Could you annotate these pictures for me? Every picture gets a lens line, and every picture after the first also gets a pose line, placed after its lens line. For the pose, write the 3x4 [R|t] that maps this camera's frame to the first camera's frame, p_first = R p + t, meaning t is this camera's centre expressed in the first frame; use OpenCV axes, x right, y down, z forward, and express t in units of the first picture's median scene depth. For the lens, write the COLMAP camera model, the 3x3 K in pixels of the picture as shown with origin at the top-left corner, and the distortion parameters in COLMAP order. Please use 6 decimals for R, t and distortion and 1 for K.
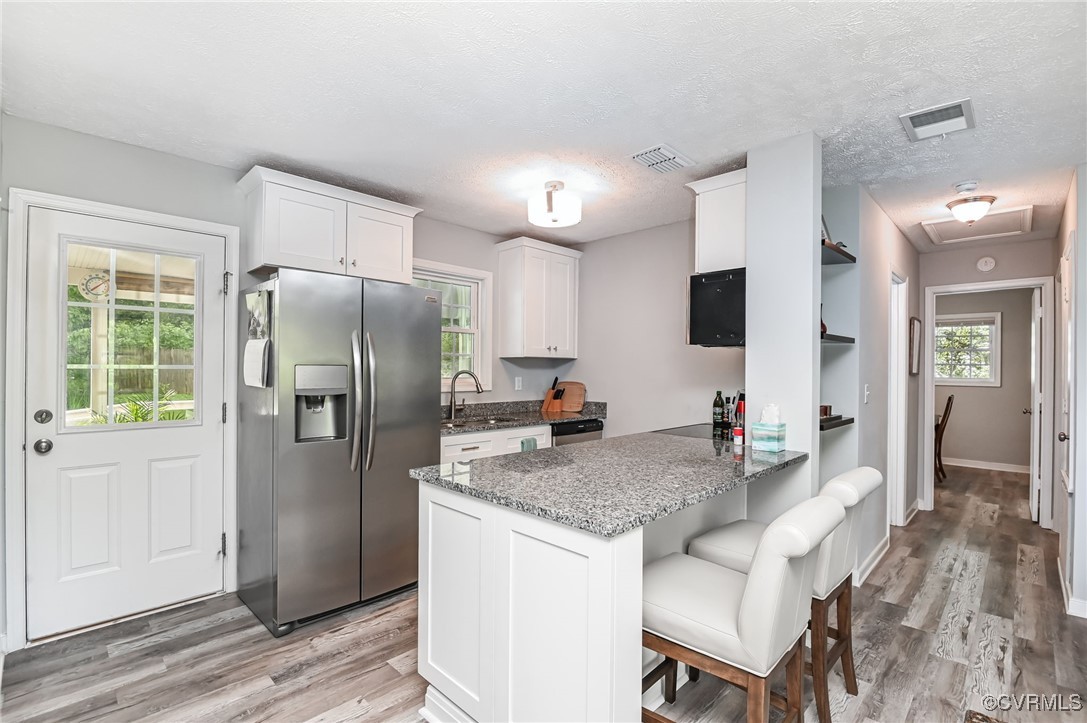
lens RADIAL K [[496.6, 0, 547.3], [0, 496.6, 367.4], [0, 0, 1]] dist [-0.000881, -0.001987]
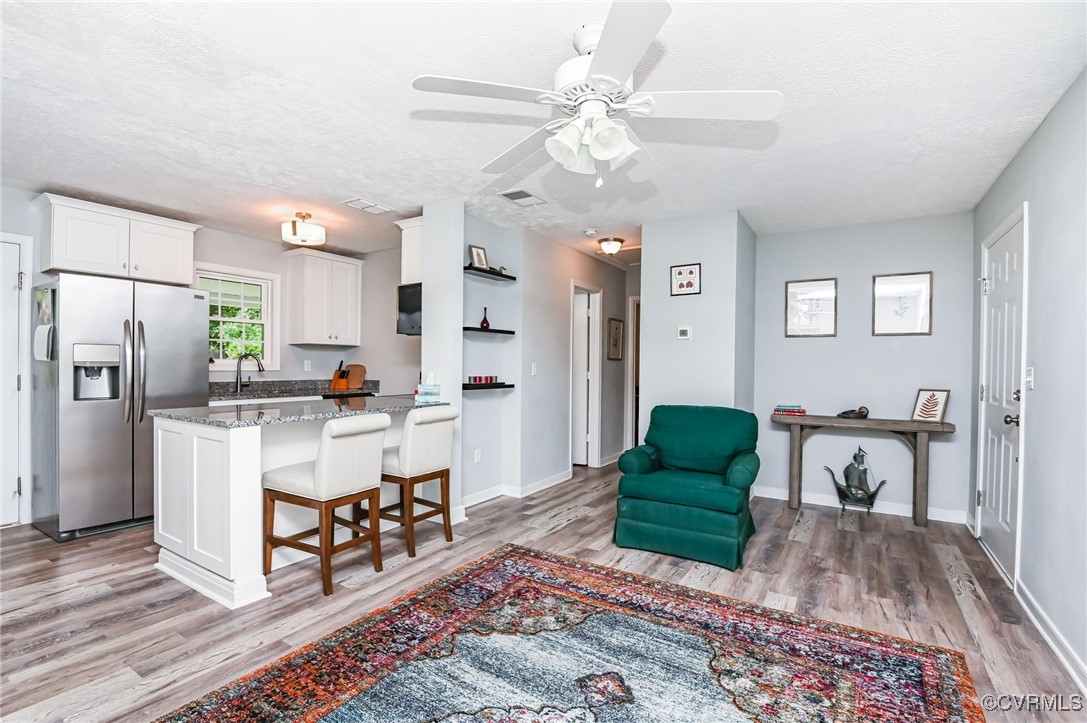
lens RADIAL K [[496.6, 0, 534.3], [0, 496.6, 366.5], [0, 0, 1]] dist [-0.000881, -0.001987]
pose [[0.982619, 0.000397, 0.185633, 0.356995], [-0.001667, 0.999976, 0.006683, 0.033678], [-0.185626, -0.006876, 0.982596, -0.425922]]
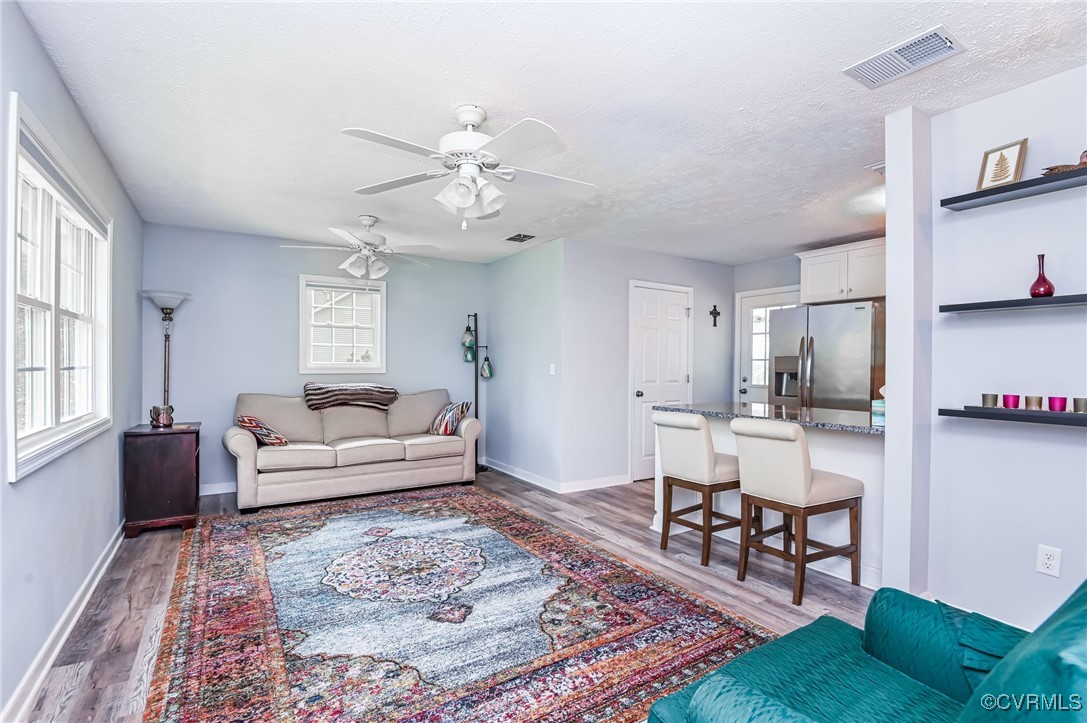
lens RADIAL K [[496.6, 0, 551.0], [0, 496.6, 366.5], [0, 0, 1]] dist [-0.000881, -0.001987]
pose [[-0.230386, -0.014692, -0.972988, 1.219047], [-0.009422, 0.999873, -0.012867, 0.043980], [0.973054, 0.006204, -0.230495, 0.411005]]
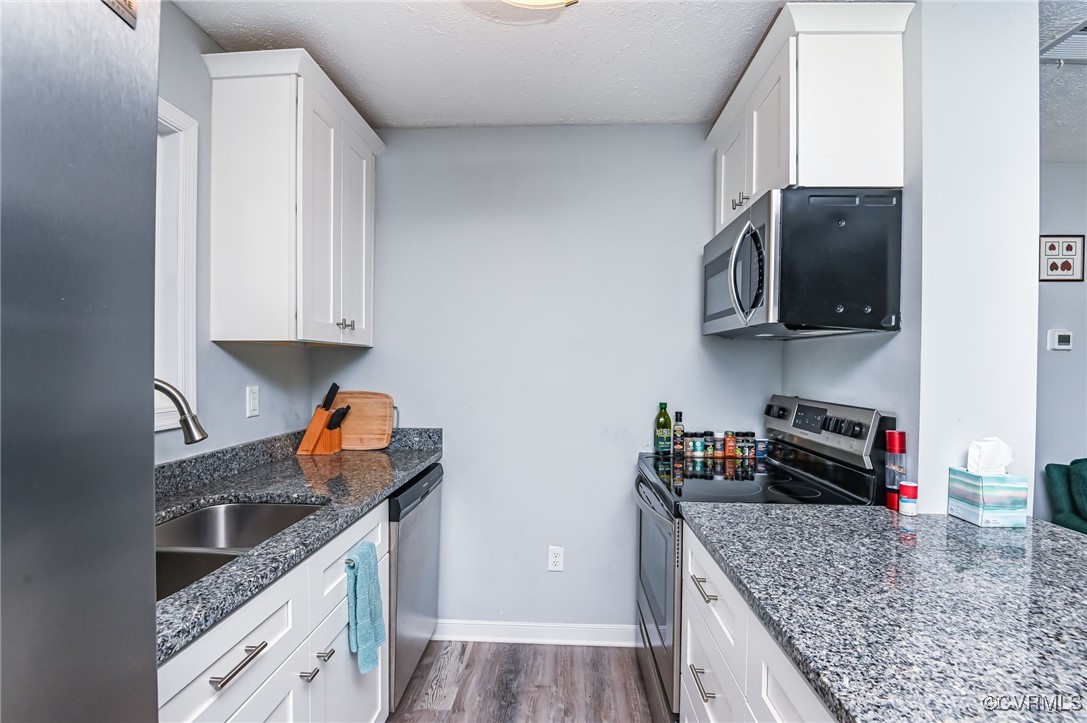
lens RADIAL K [[496.6, 0, 548.5], [0, 496.6, 362.8], [0, 0, 1]] dist [-0.000881, -0.001987]
pose [[0.741381, 0.002734, 0.671079, -0.211210], [-0.008020, 0.999956, 0.004787, -0.007044], [-0.671036, -0.008931, 0.741371, 0.672342]]
